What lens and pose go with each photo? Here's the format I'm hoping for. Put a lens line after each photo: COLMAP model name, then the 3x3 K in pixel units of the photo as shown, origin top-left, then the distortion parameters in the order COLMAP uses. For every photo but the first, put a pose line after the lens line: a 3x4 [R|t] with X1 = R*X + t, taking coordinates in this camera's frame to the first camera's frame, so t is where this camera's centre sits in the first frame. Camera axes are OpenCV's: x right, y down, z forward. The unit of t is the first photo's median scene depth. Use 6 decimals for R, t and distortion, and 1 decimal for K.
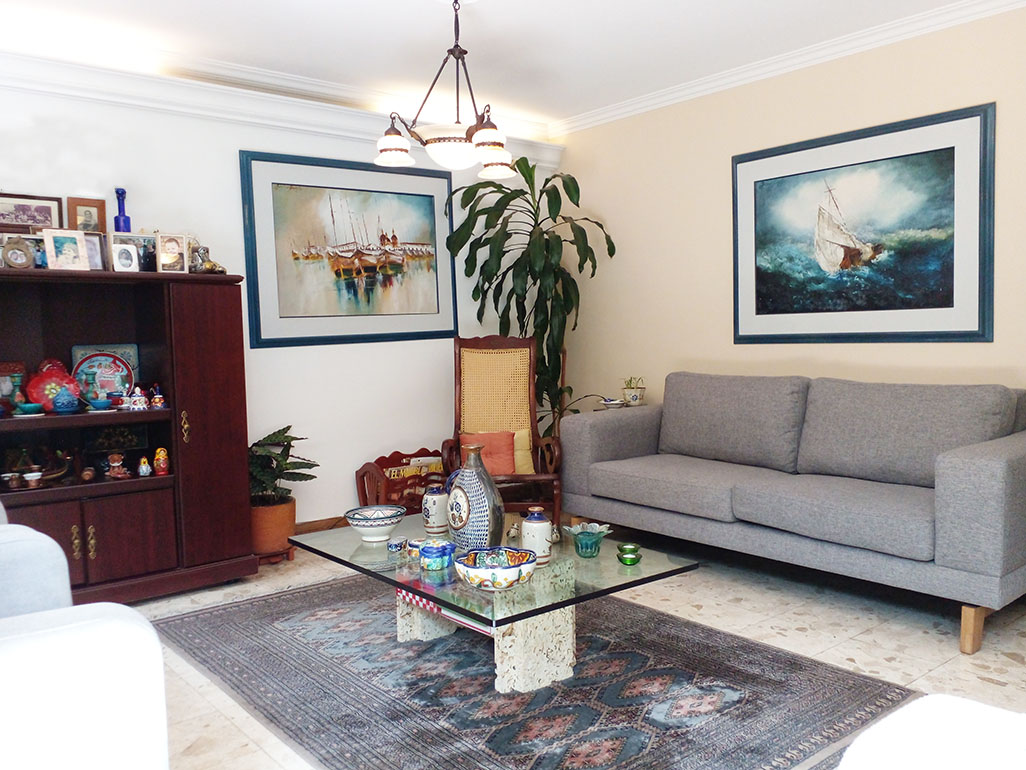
lens RADIAL K [[840.7, 0, 513.5], [0, 840.7, 386.3], [0, 0, 1]] dist [0.083269, -0.149577]
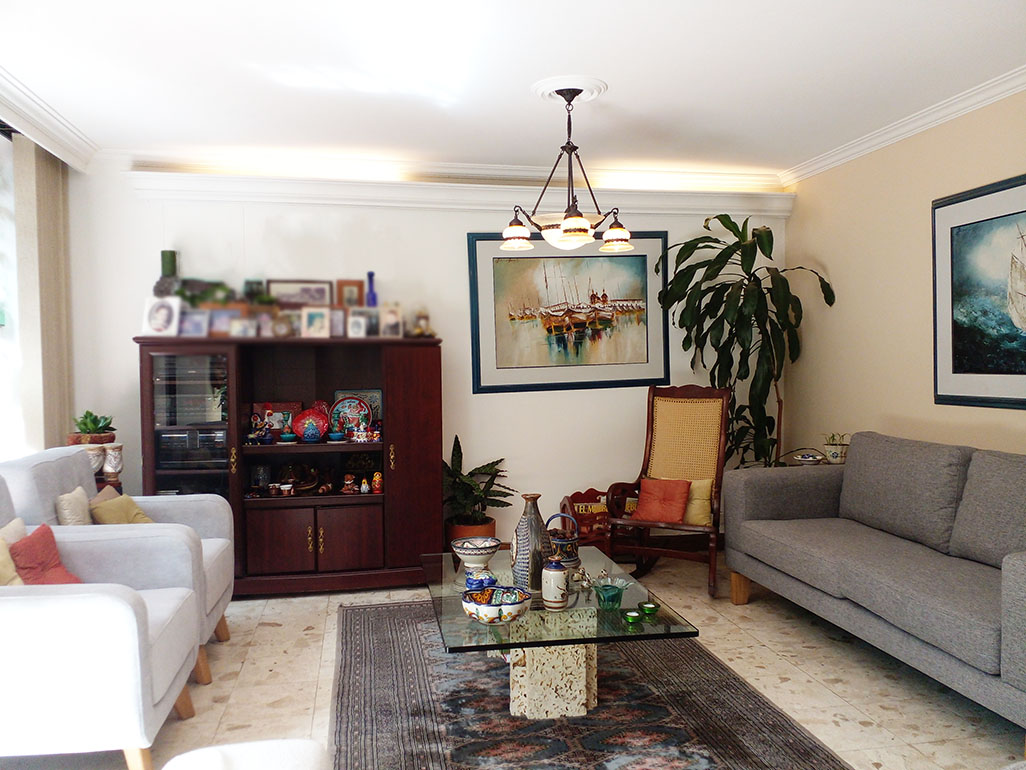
lens RADIAL K [[840.7, 0, 558.6], [0, 840.7, 378.3], [0, 0, 1]] dist [0.083269, -0.149577]
pose [[0.874316, 0.024863, -0.484721, 0.437917], [-0.038367, 0.999102, -0.017957, -0.057375], [0.483839, 0.034297, 0.874485, 0.004656]]
